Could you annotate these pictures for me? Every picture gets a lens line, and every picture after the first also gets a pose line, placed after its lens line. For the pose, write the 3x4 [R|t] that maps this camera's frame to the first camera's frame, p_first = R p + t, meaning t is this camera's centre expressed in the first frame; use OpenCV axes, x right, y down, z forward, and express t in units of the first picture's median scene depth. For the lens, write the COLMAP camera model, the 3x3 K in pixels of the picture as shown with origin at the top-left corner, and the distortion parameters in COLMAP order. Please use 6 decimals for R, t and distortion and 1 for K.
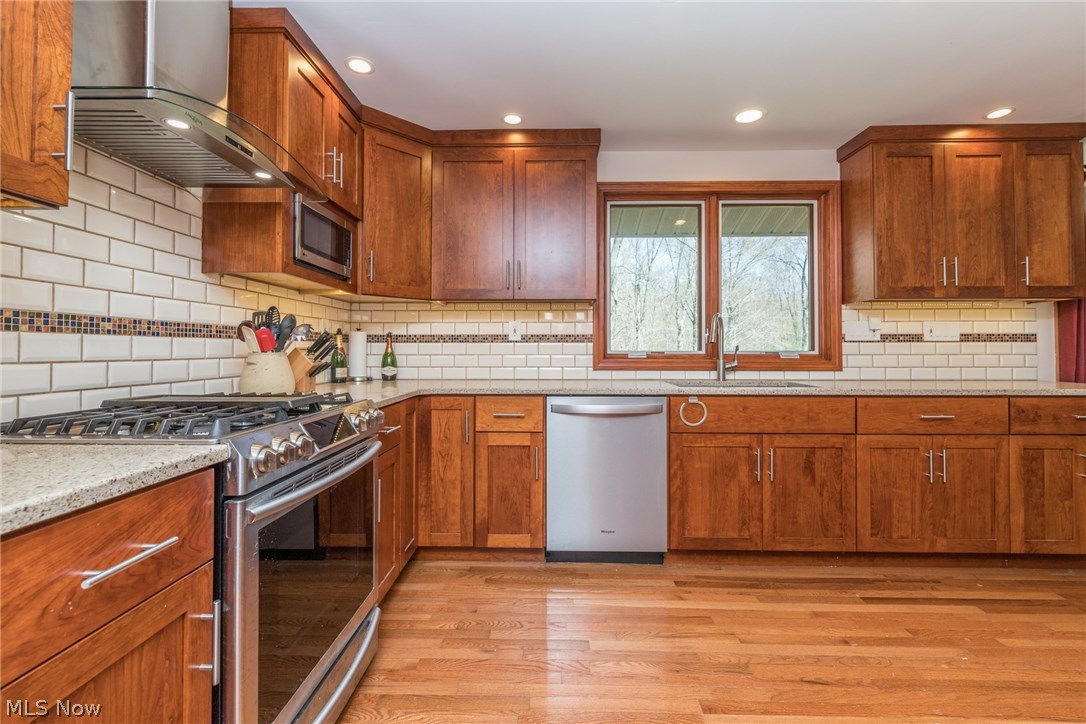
lens RADIAL K [[469.1, 0, 546.7], [0, 469.1, 349.9], [0, 0, 1]] dist [0.001287, 0.000086]
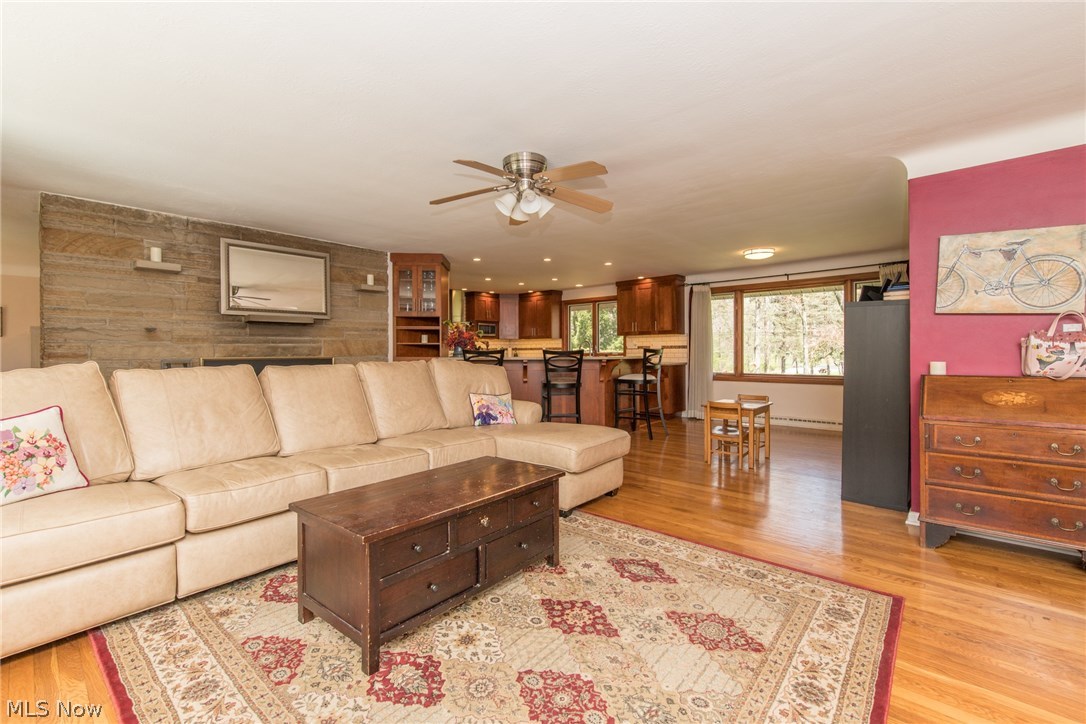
lens RADIAL K [[469.1, 0, 546.7], [0, 469.1, 349.9], [0, 0, 1]] dist [0.001287, 0.000086]
pose [[0.770875, -0.006542, -0.636953, 2.198853], [0.005189, 0.999979, -0.003991, -0.001228], [0.636966, -0.000229, 0.770892, -1.662569]]
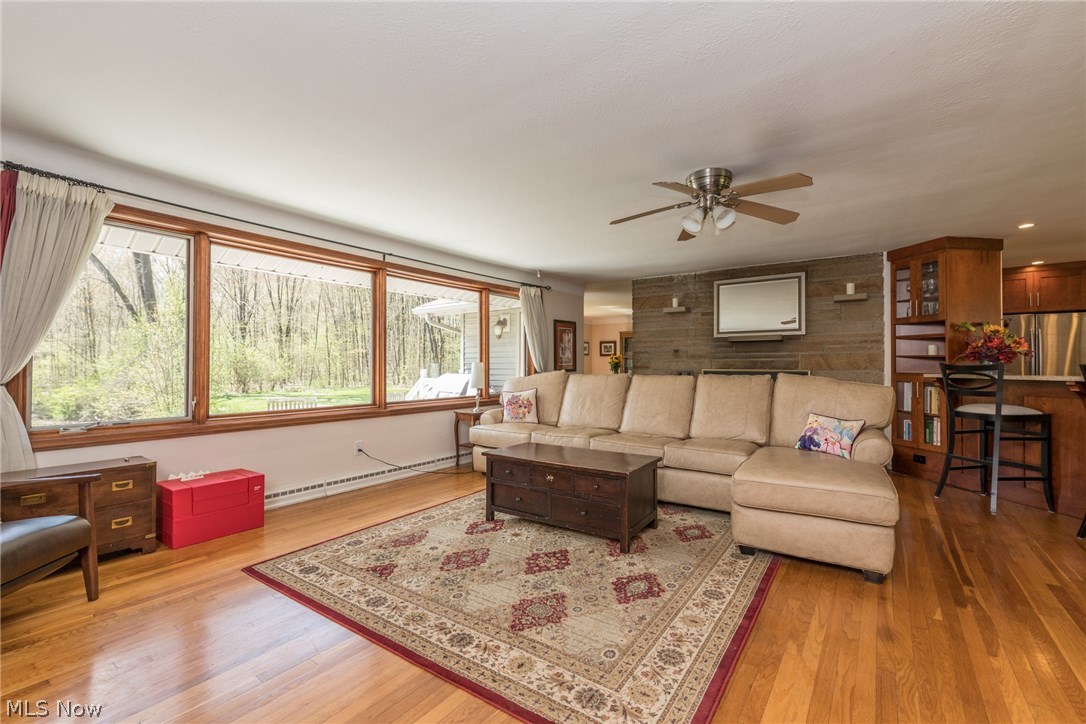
lens RADIAL K [[471.9, 0, 538.6], [0, 471.9, 360.0], [0, 0, 1]] dist [0.003160, 0.000231]
pose [[-0.561779, -0.010734, -0.827218, 2.582205], [-0.001656, 0.999928, -0.011850, -0.003859], [0.827286, -0.005288, -0.561757, -0.601554]]
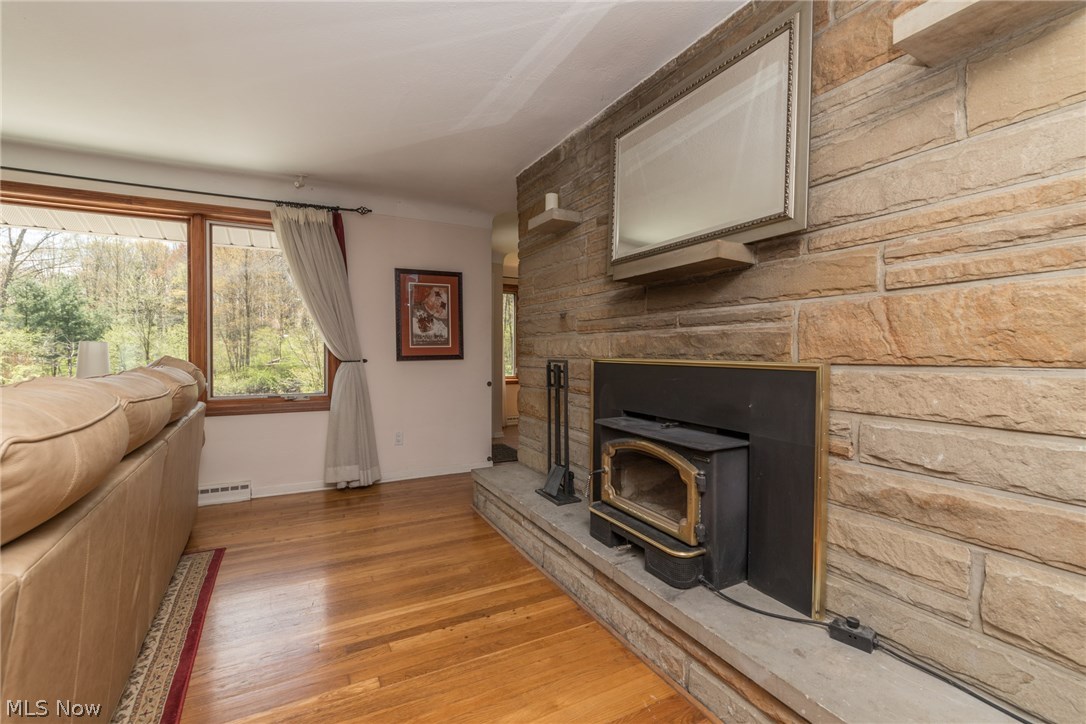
lens RADIAL K [[457.9, 0, 543.0], [0, 457.9, 362.0], [0, 0, 1]] dist [-0.018716, 0.000014]
pose [[-0.867436, 0.008540, -0.497476, 0.865302], [-0.006079, 0.999596, 0.027759, -0.003254], [0.497512, 0.027104, -0.867034, -0.497966]]
